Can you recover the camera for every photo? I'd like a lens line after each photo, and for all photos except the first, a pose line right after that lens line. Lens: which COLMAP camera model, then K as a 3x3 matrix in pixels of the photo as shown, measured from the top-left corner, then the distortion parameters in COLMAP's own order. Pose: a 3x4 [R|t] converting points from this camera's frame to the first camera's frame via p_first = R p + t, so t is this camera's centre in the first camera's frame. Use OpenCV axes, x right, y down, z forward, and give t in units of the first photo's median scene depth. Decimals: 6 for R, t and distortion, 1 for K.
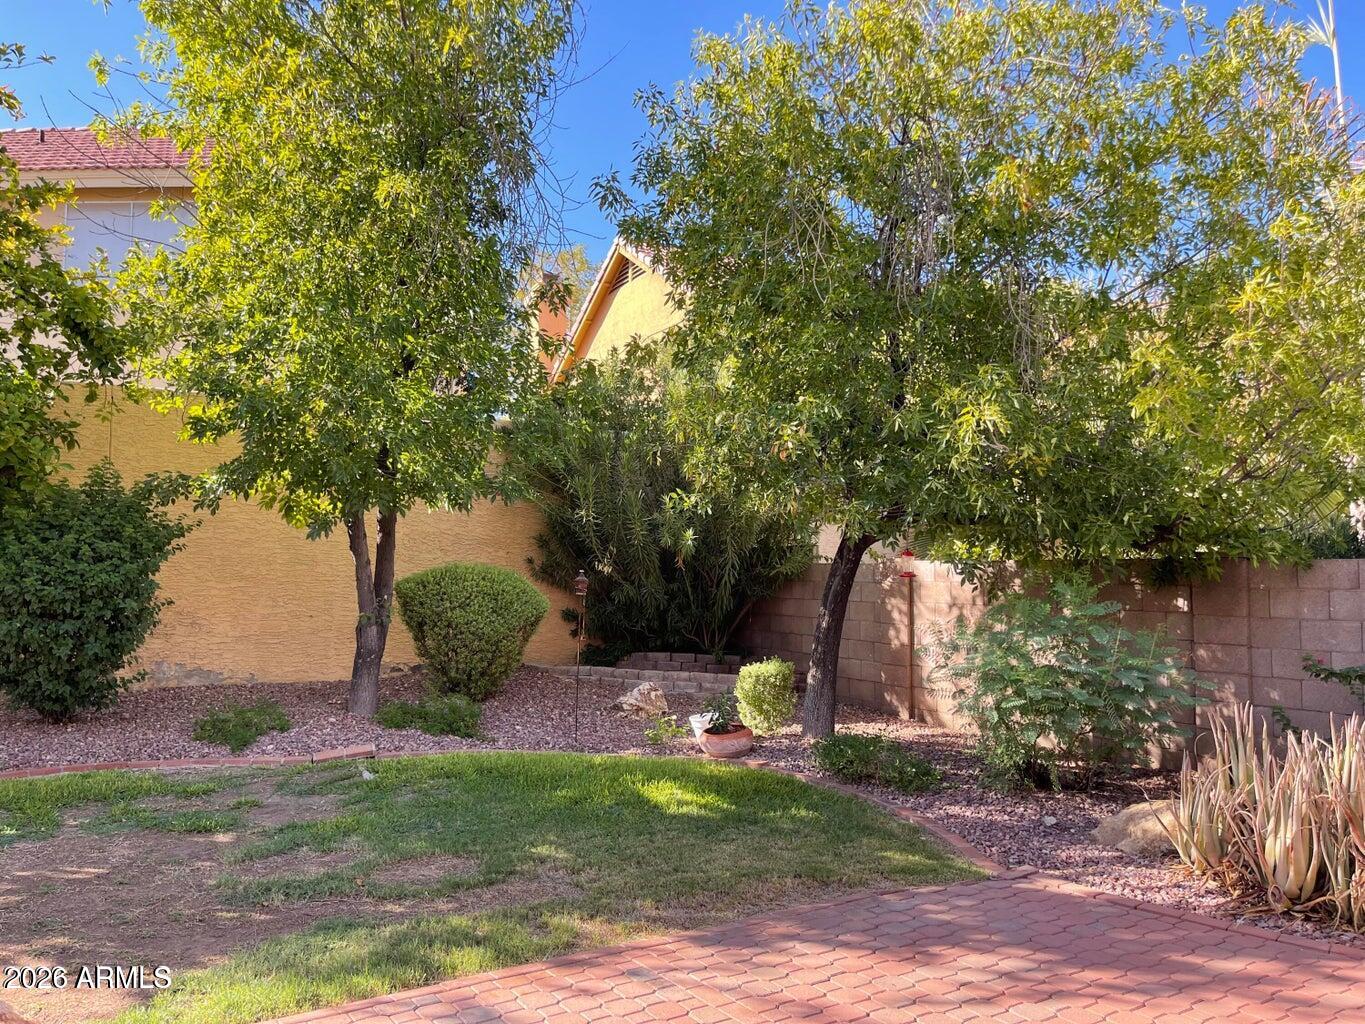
lens RADIAL K [[1035.7, 0, 670.7], [0, 1035.7, 510.1], [0, 0, 1]] dist [0.085305, -0.123864]
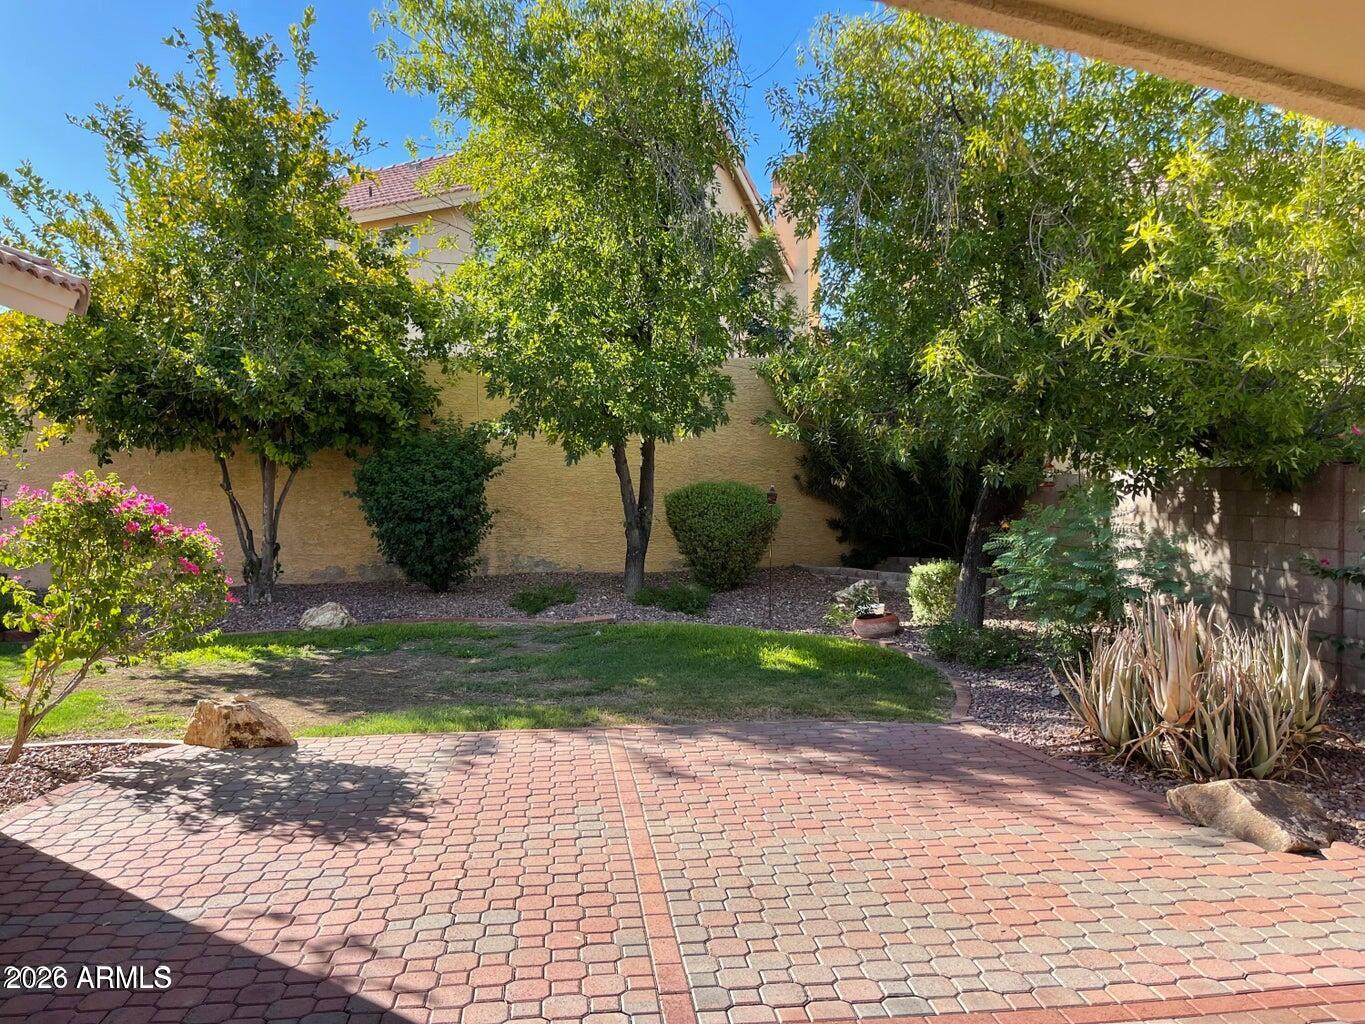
lens RADIAL K [[1035.7, 0, 670.7], [0, 1035.7, 510.1], [0, 0, 1]] dist [0.085305, -0.123864]
pose [[0.896106, -0.003953, -0.443823, 0.366402], [0.040005, 0.996610, 0.071895, -0.006012], [0.442035, -0.082181, 0.893225, -0.159645]]
